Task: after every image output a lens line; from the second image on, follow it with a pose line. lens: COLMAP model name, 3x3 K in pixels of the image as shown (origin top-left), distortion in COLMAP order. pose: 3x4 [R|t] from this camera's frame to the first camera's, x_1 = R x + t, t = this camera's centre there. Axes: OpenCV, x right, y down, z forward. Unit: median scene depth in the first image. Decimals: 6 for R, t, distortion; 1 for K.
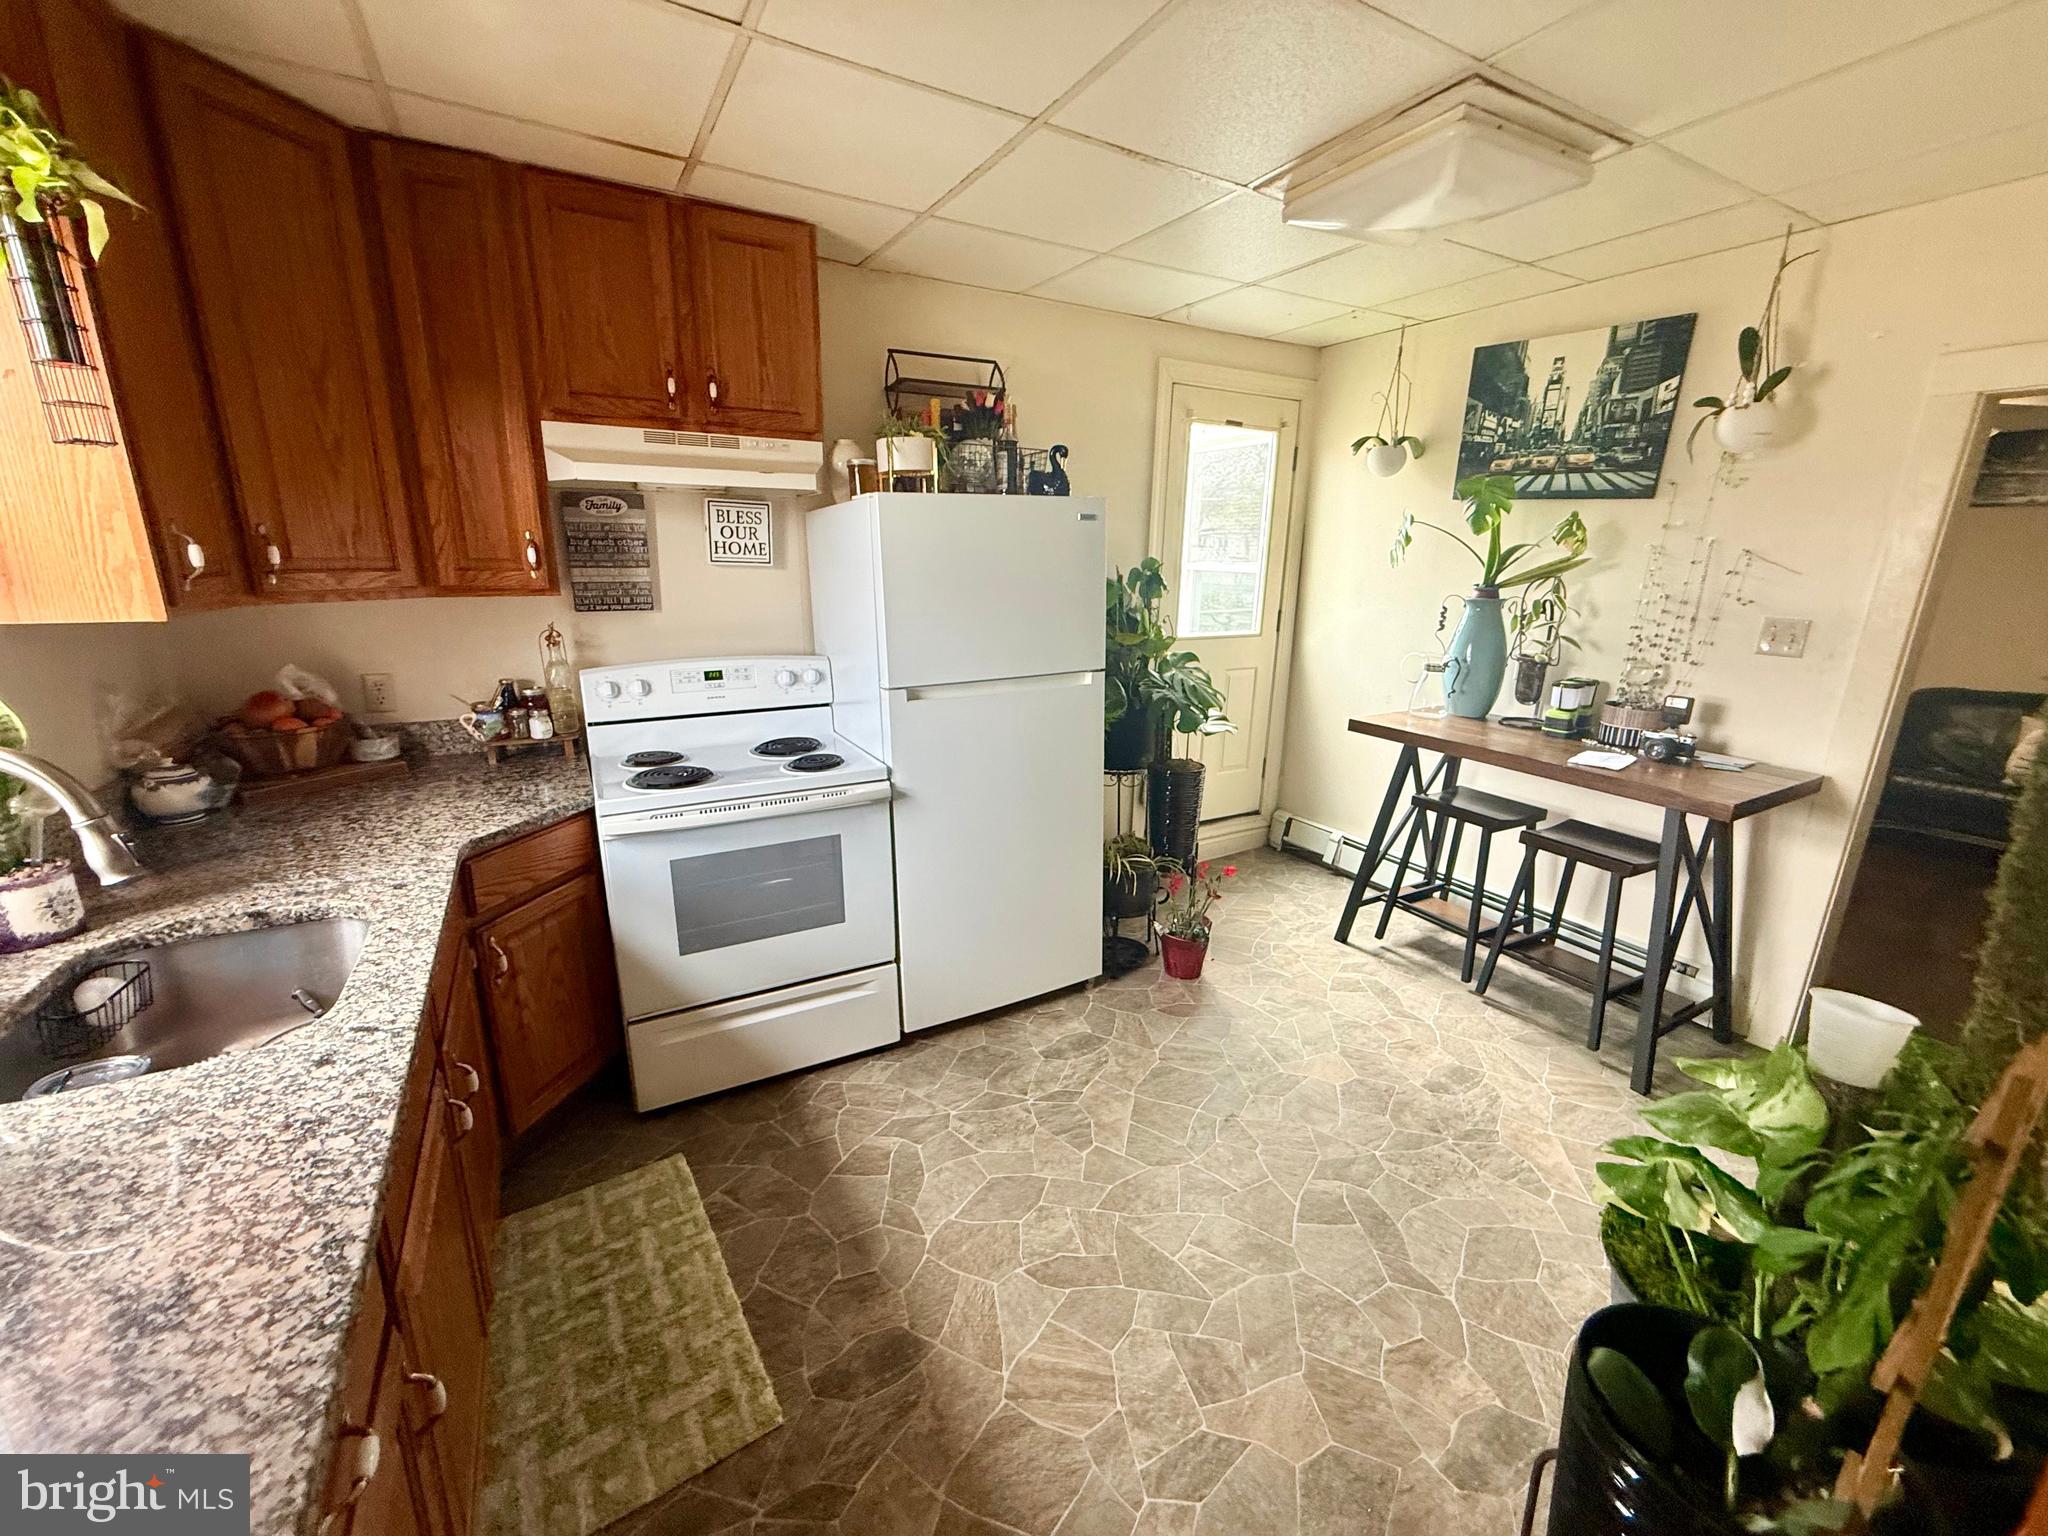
lens RADIAL K [[809.1, 0, 1023.1], [0, 809.1, 765.3], [0, 0, 1]] dist [0.019662, -0.000405]
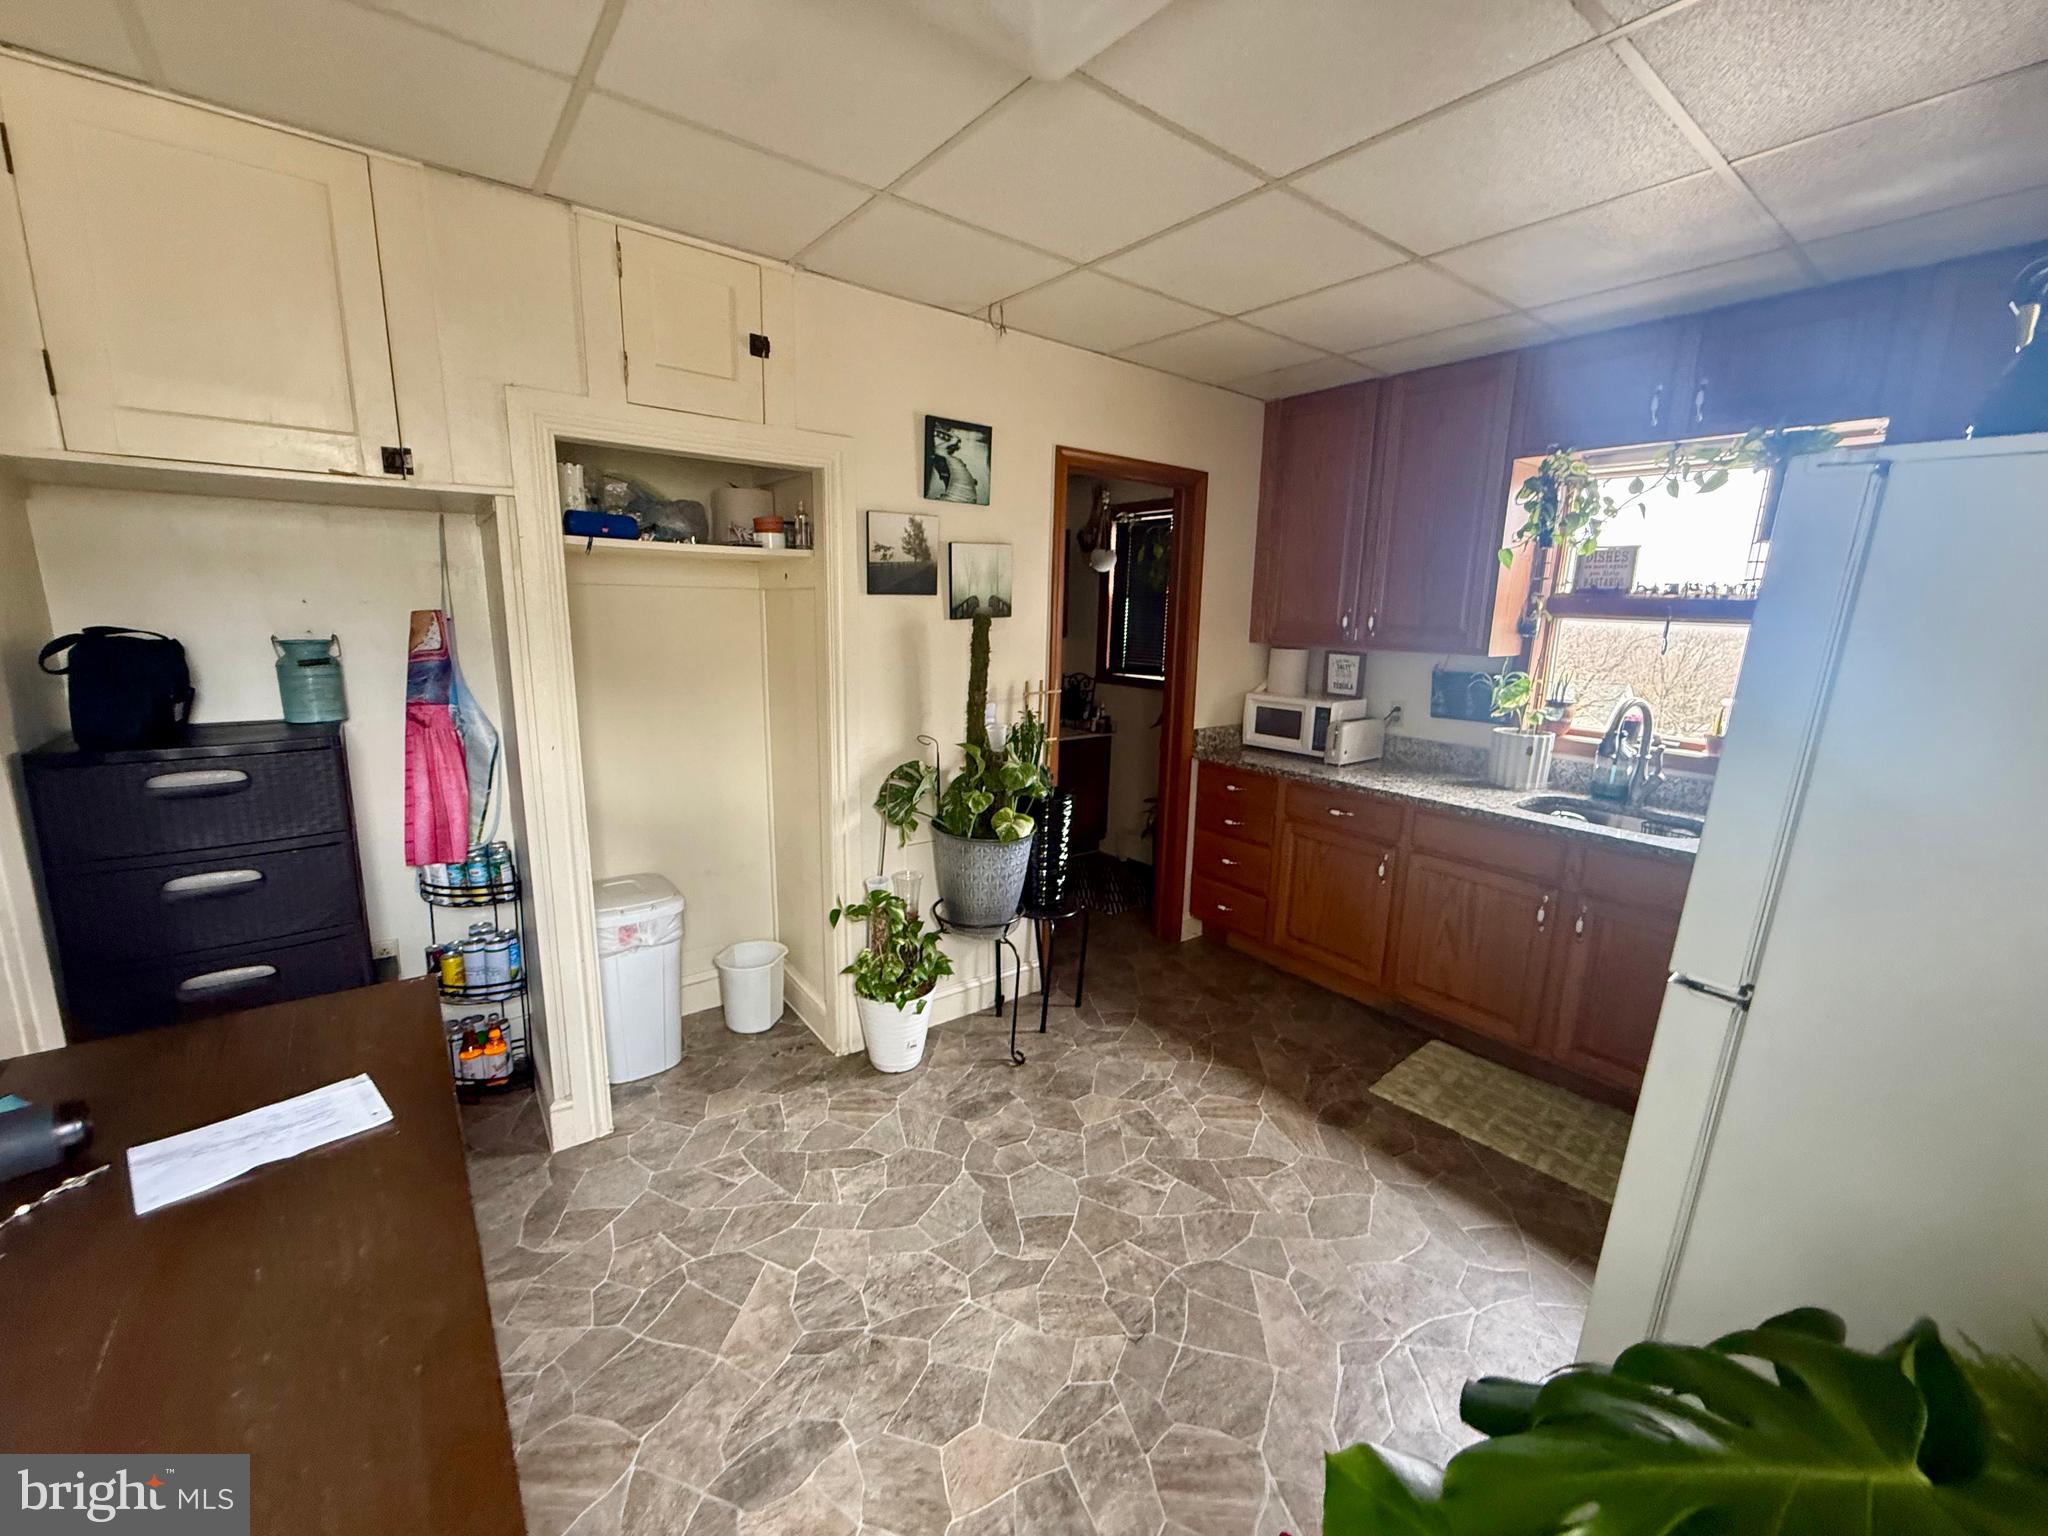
lens RADIAL K [[809.1, 0, 1022.6], [0, 809.1, 767.1], [0, 0, 1]] dist [0.019662, -0.000405]
pose [[-0.989240, -0.017359, -0.145269, 0.620159], [-0.080008, 0.895493, 0.437825, -0.476865], [0.122487, 0.444737, -0.887246, 1.834910]]
